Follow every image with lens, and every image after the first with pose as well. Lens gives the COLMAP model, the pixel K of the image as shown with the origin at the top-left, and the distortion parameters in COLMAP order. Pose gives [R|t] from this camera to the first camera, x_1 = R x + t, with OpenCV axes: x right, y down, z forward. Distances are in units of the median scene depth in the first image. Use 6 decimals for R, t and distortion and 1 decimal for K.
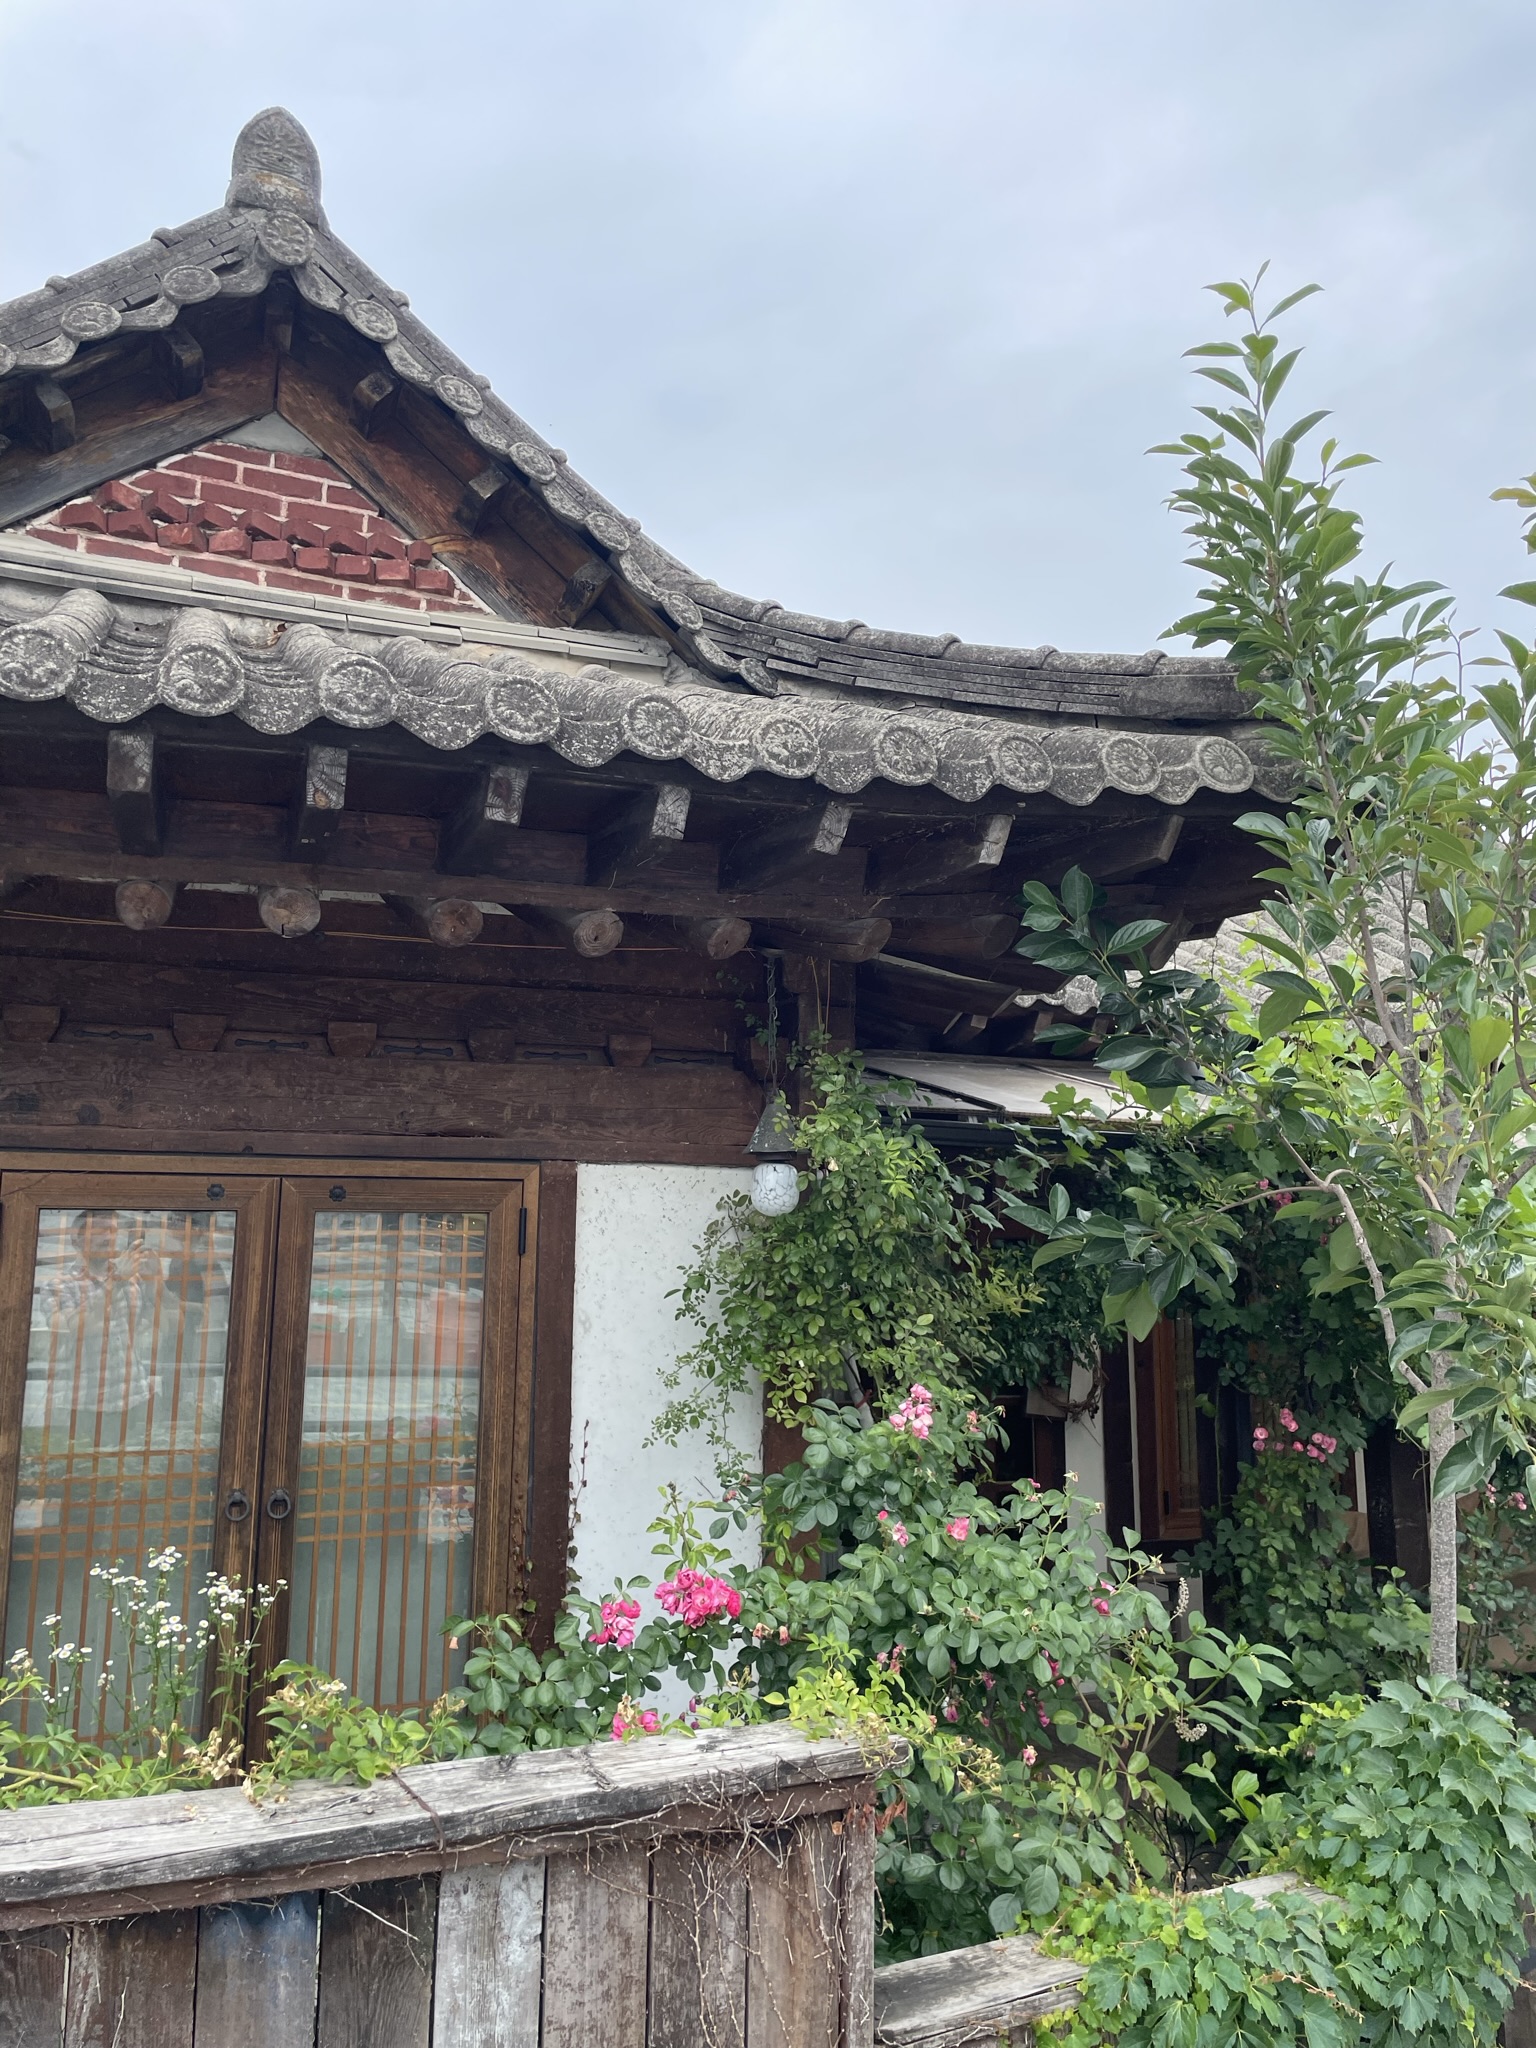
lens RADIAL K [[1419.7, 0, 768.0], [0, 1419.7, 1024.0], [0, 0, 1]] dist [0.038083, 0.000724]
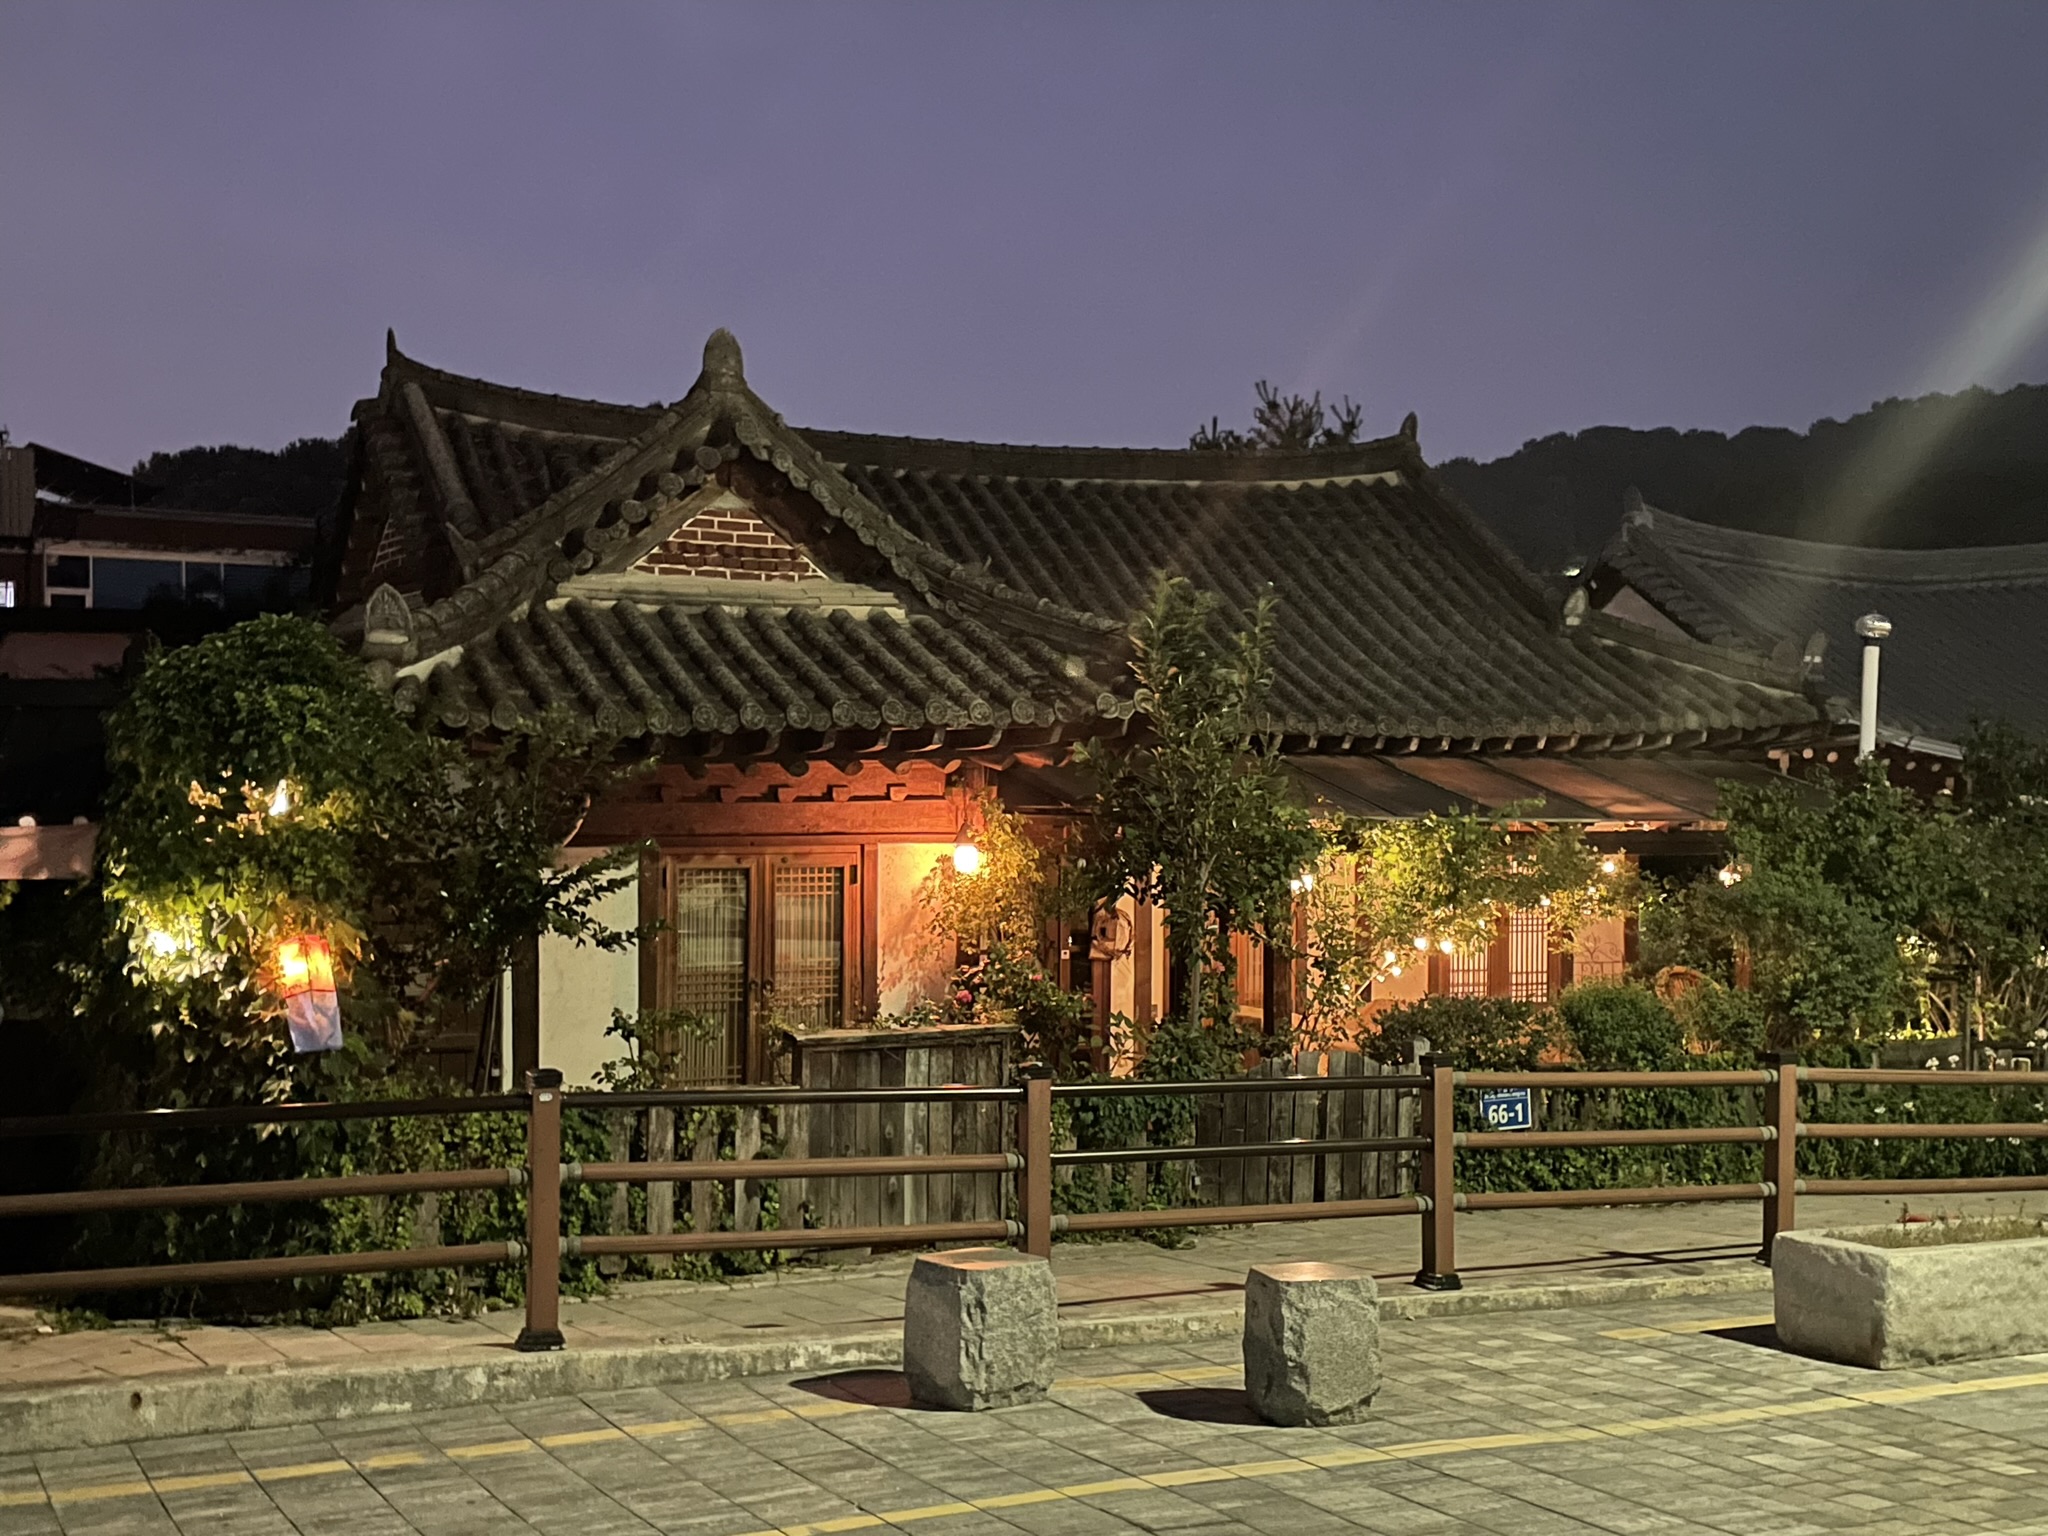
lens RADIAL K [[2337.8, 0, 1024.0], [0, 2337.8, 768.0], [0, 0, 1]] dist [-0.000664, -0.000421]
pose [[0.994910, 0.000703, 0.100767, -0.270029], [-0.017432, 0.986100, 0.165238, -0.628746], [-0.099250, -0.166153, 0.981093, -2.614750]]
